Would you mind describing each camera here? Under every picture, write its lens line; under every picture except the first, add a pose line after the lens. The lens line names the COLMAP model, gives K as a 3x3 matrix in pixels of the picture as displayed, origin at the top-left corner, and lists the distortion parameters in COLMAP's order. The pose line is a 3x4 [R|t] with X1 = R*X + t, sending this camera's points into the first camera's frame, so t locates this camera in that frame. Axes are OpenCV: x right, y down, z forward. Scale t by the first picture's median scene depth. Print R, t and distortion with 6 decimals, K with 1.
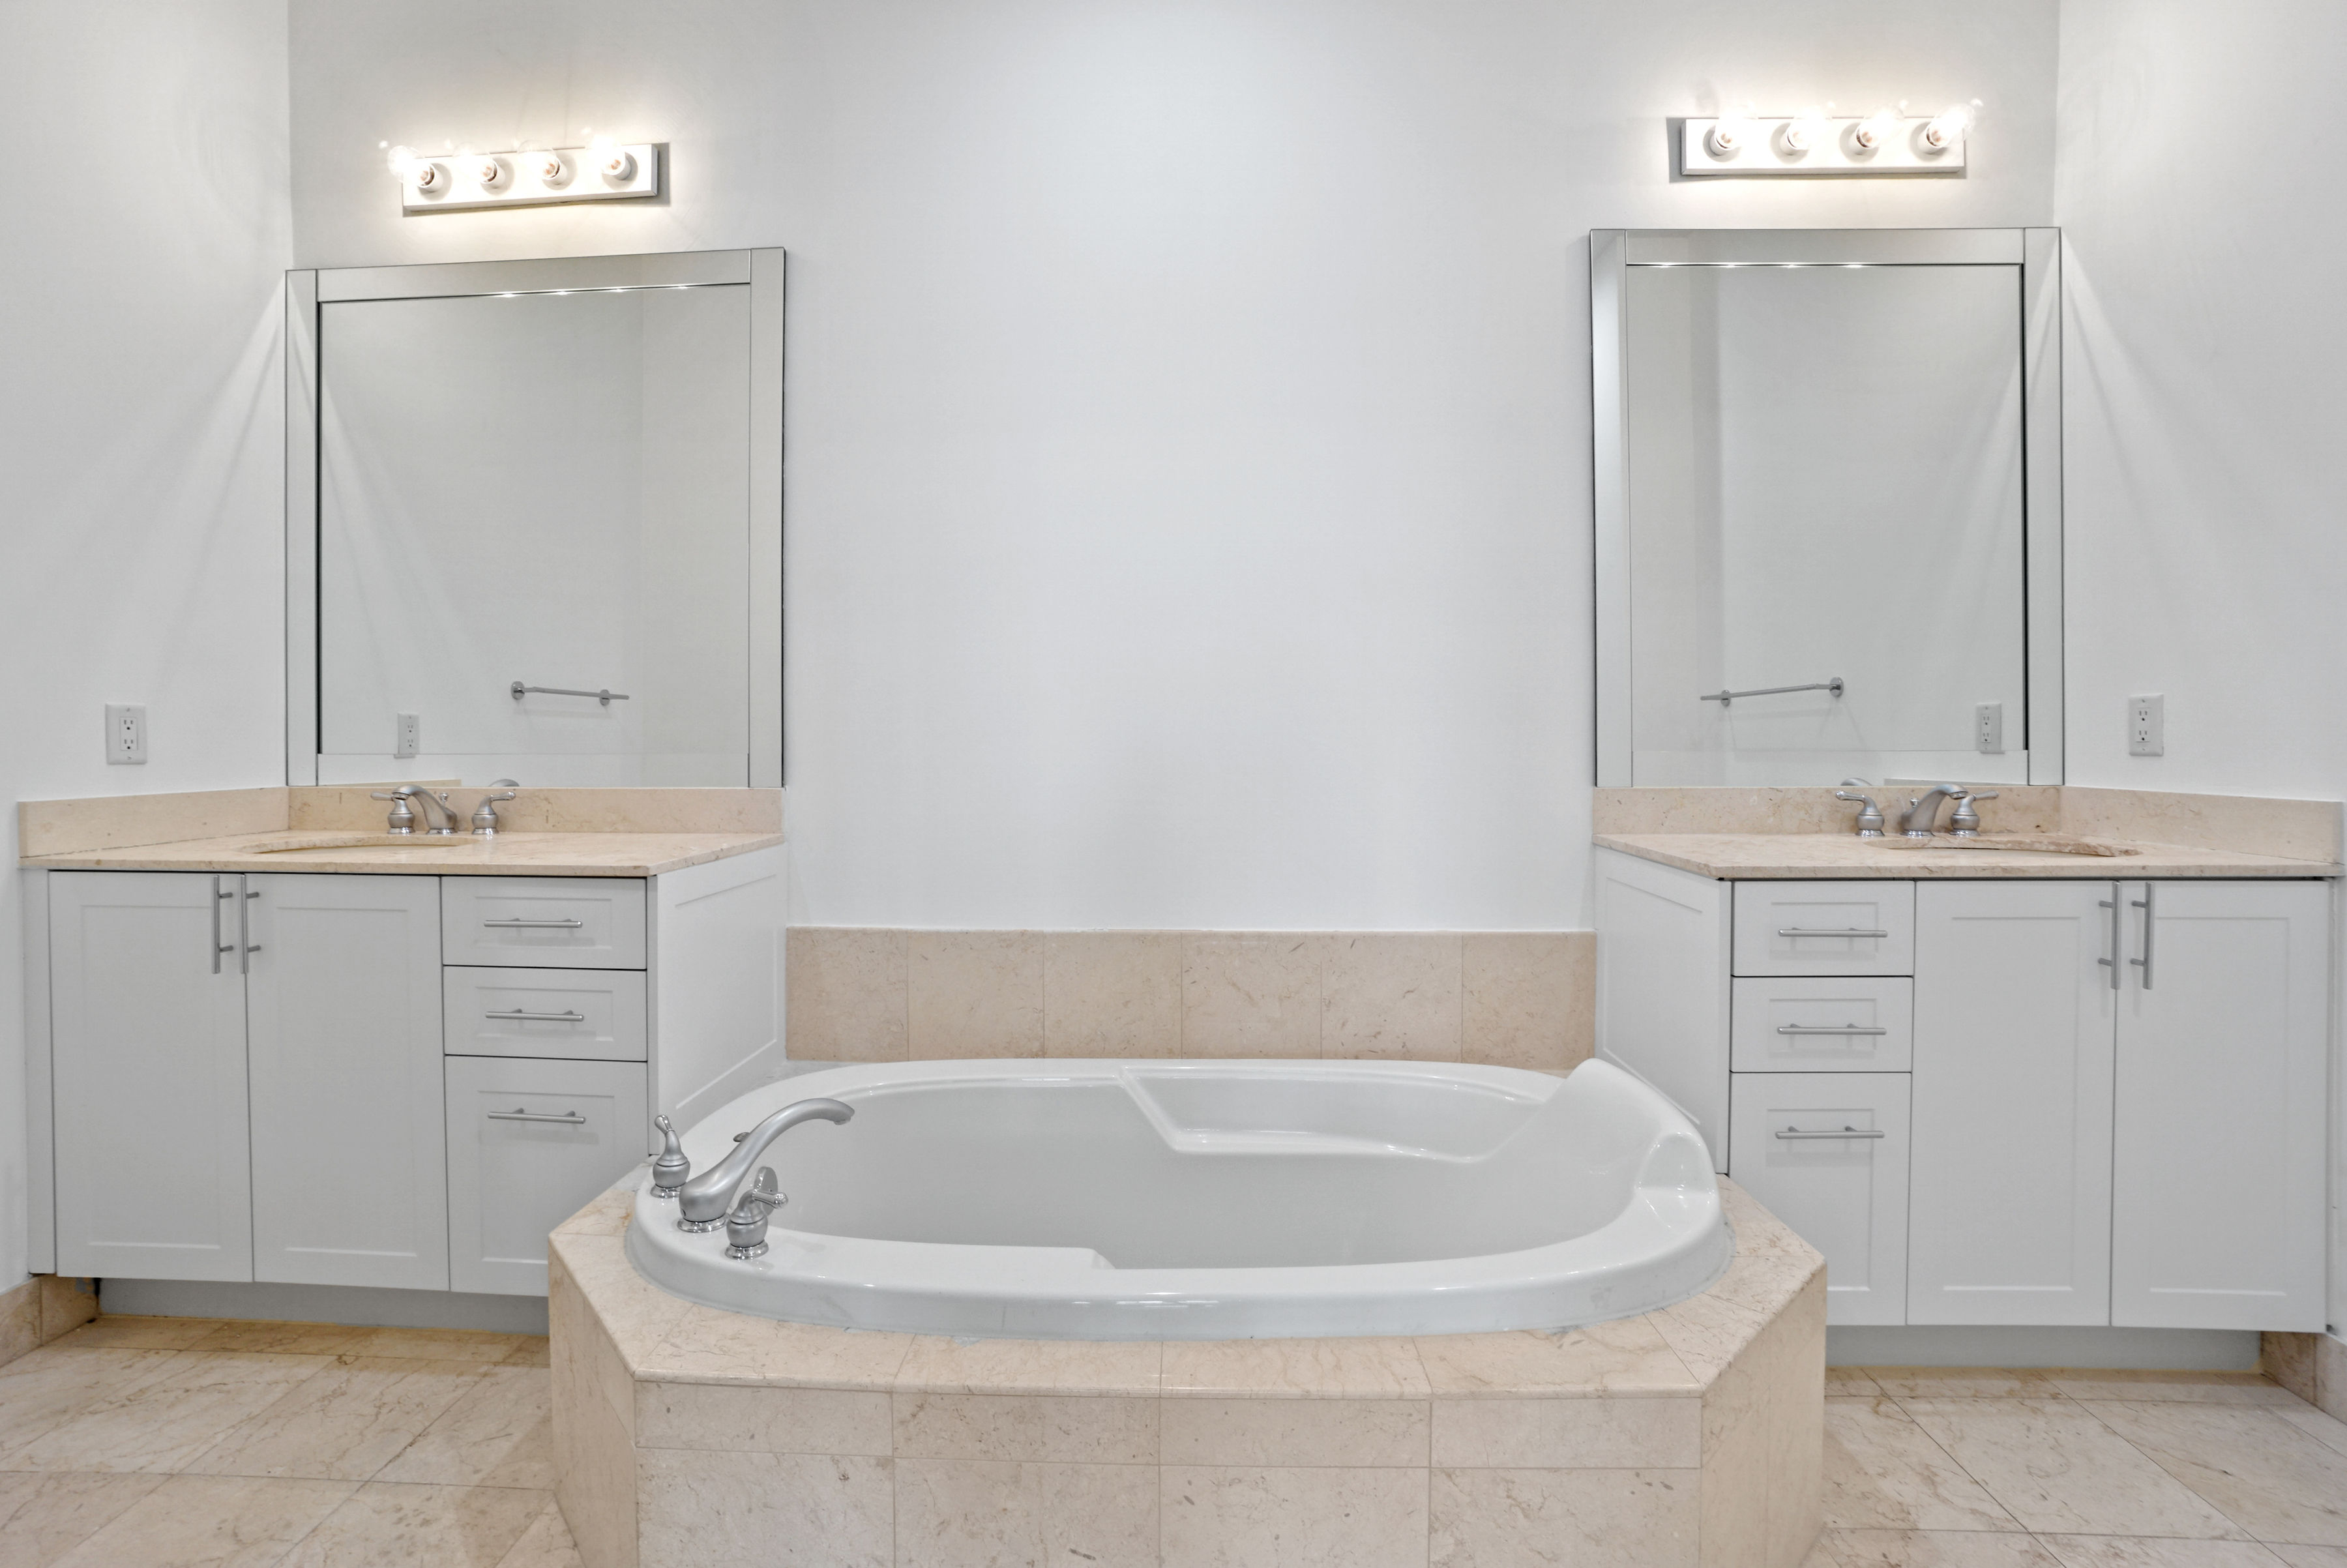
lens RADIAL K [[1051.4, 0, 1157.9], [0, 1051.4, 737.7], [0, 0, 1]] dist [-0.058747, 0.022464]
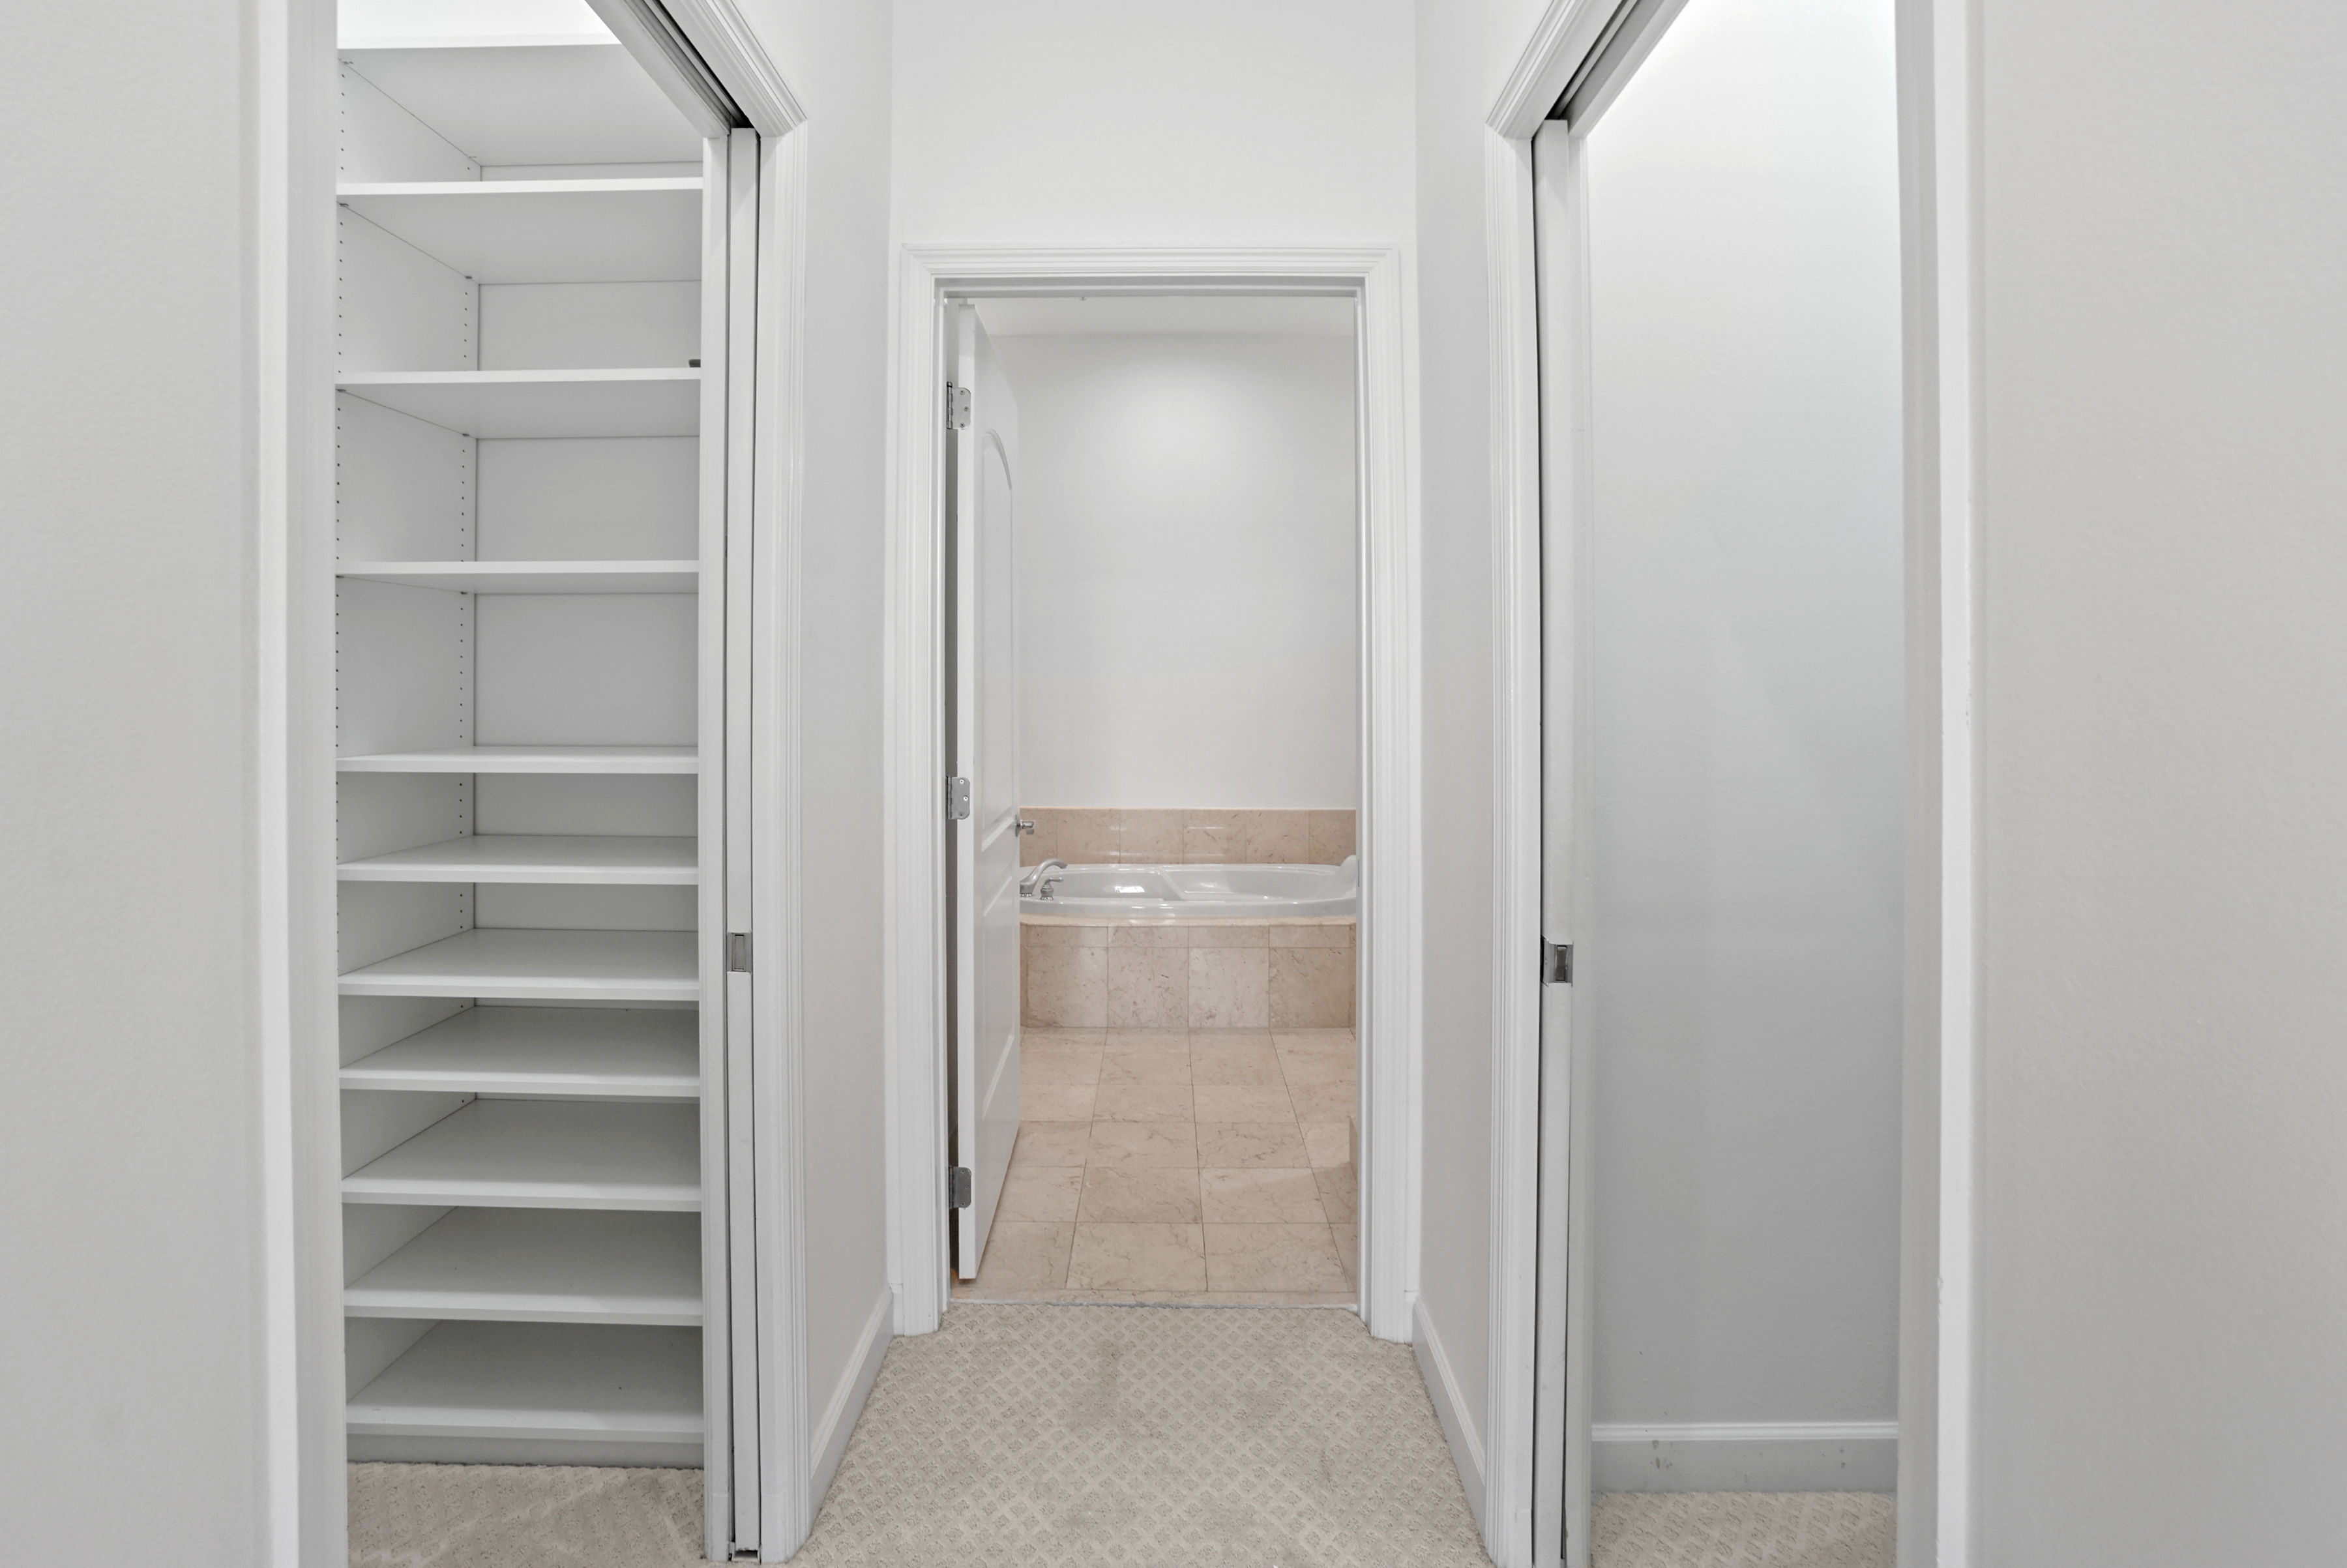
lens RADIAL K [[1062.3, 0, 1155.0], [0, 1062.3, 759.2], [0, 0, 1]] dist [-0.046427, 0.021395]
pose [[0.999246, -0.000801, 0.038824, -0.134185], [-0.001651, 0.998007, 0.063082, -0.066874], [-0.038797, -0.063099, 0.997253, -1.332031]]
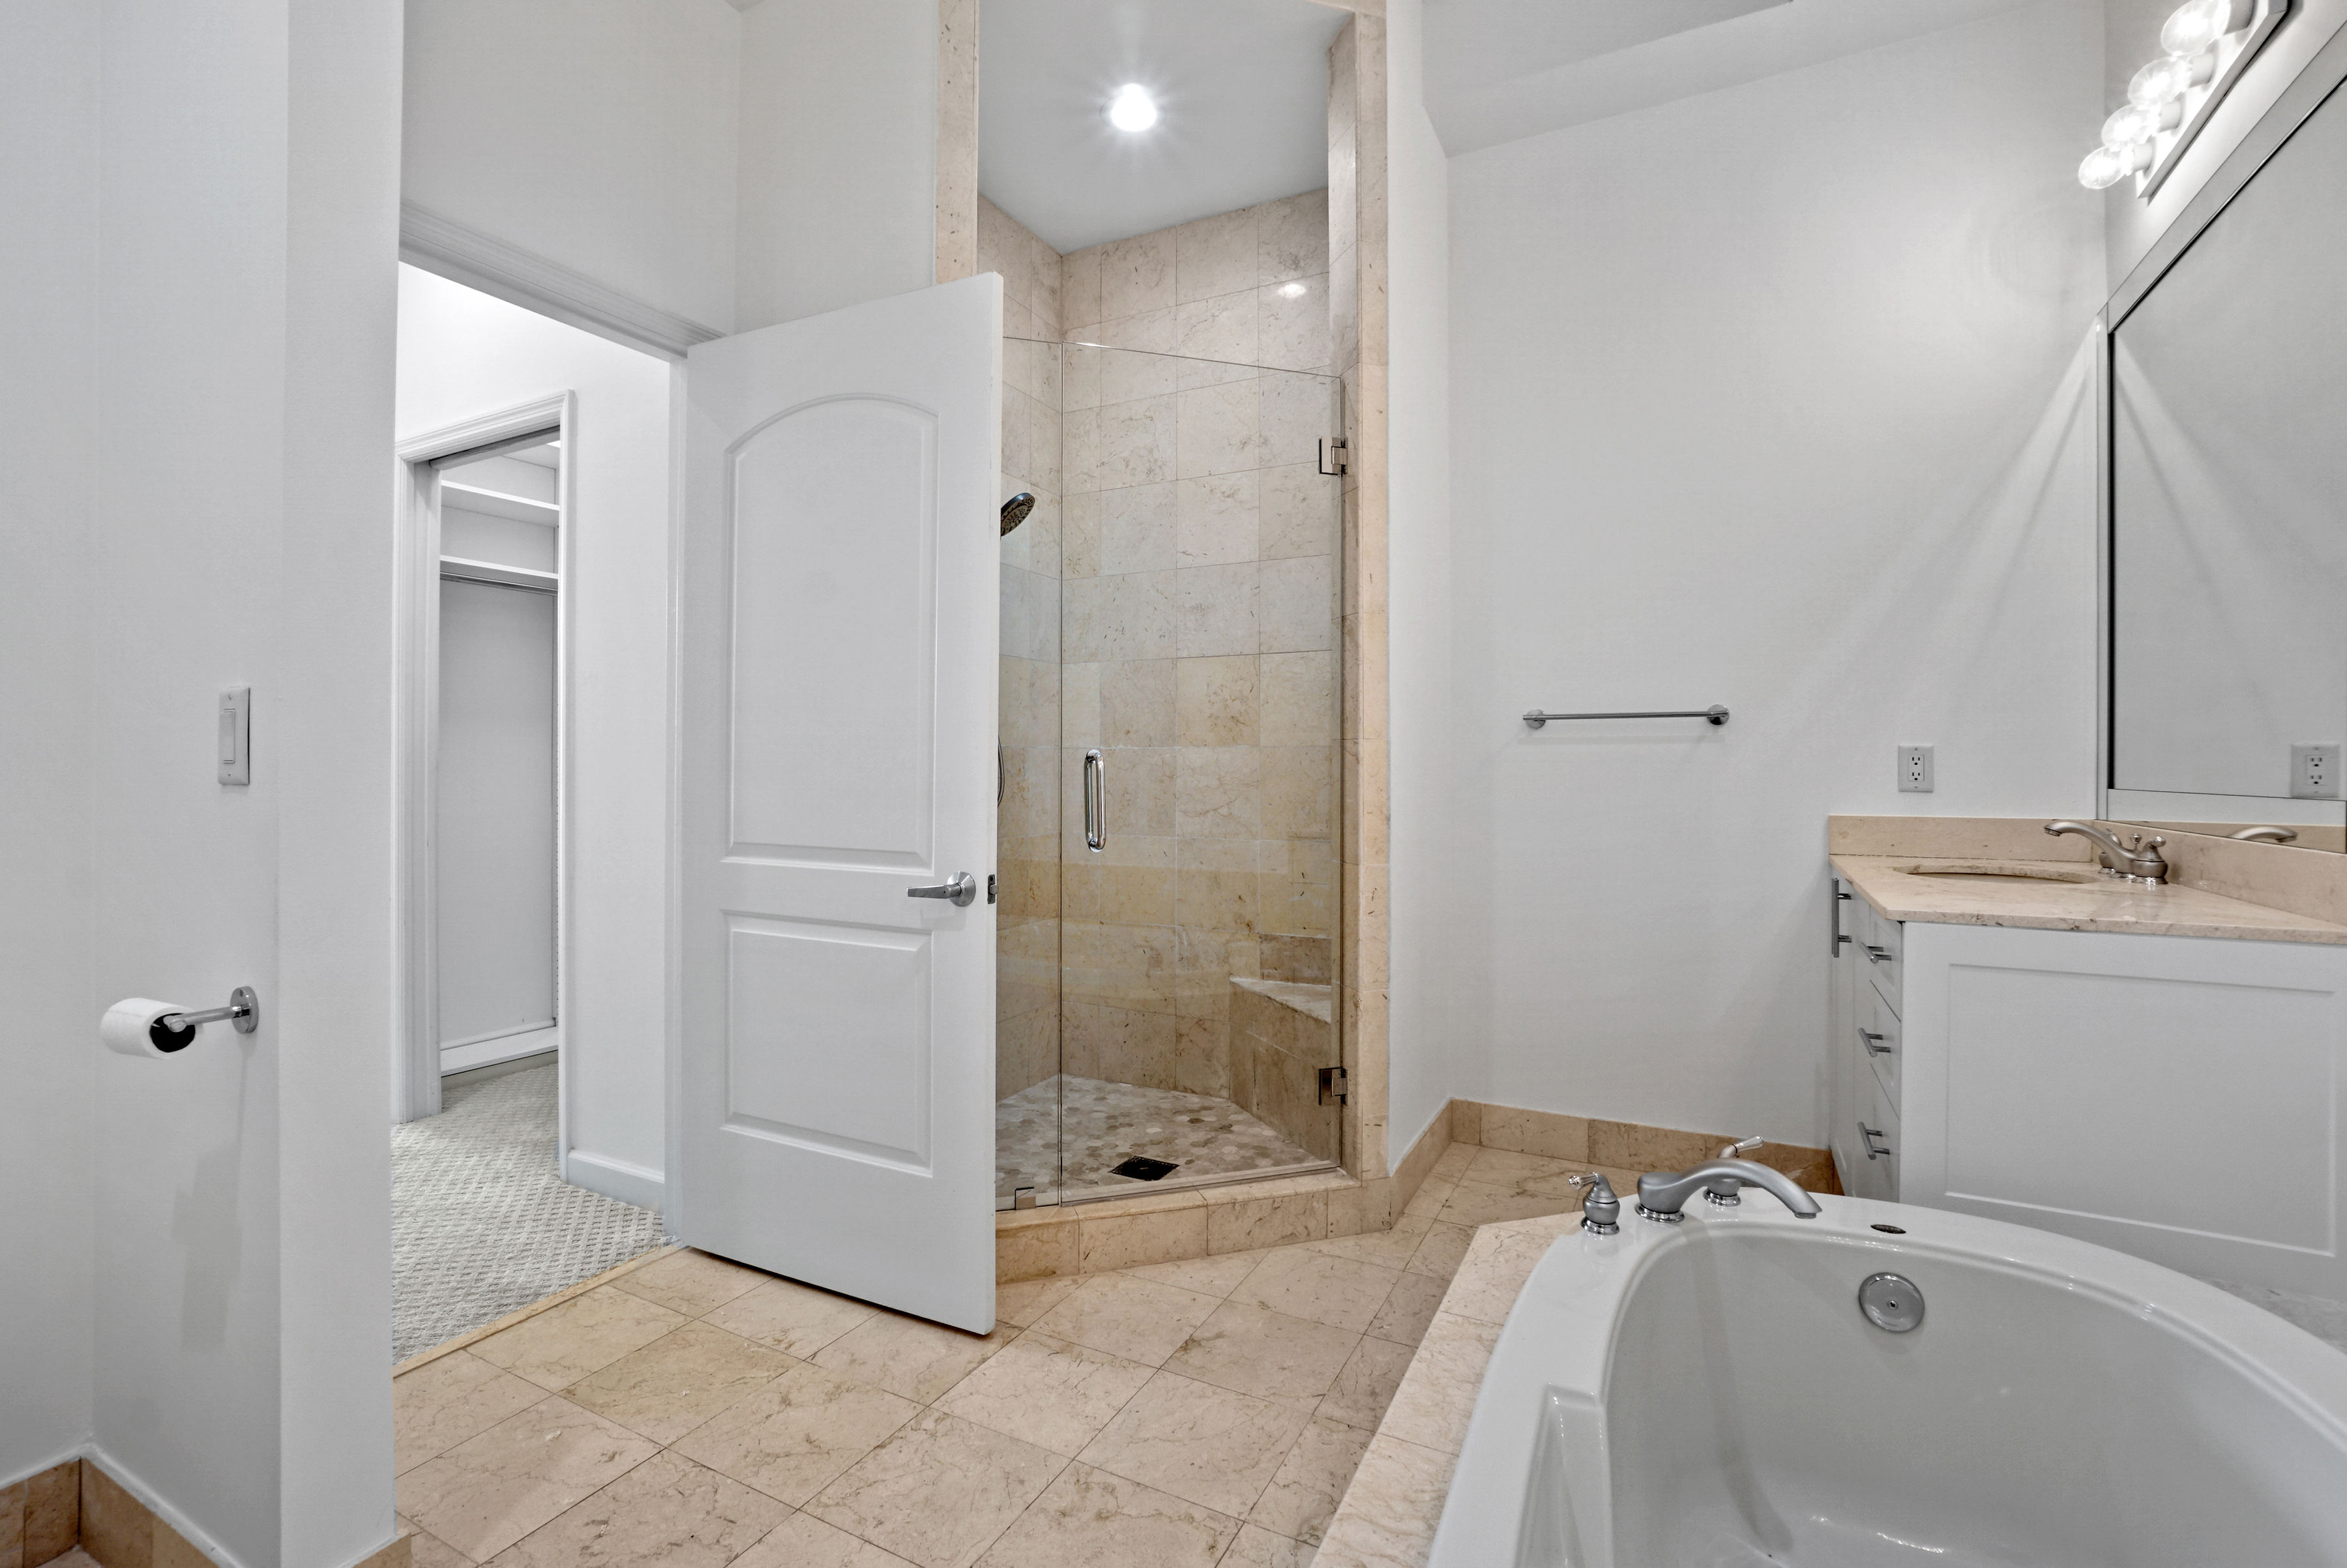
lens RADIAL K [[1077.0, 0, 1156.3], [0, 1077.0, 730.7], [0, 0, 1]] dist [-0.045778, 0.019775]
pose [[-0.429387, -0.029001, -0.902655, 0.579437], [-0.003444, 0.999530, -0.030475, -0.006780], [0.903114, -0.009977, -0.429285, 0.697134]]
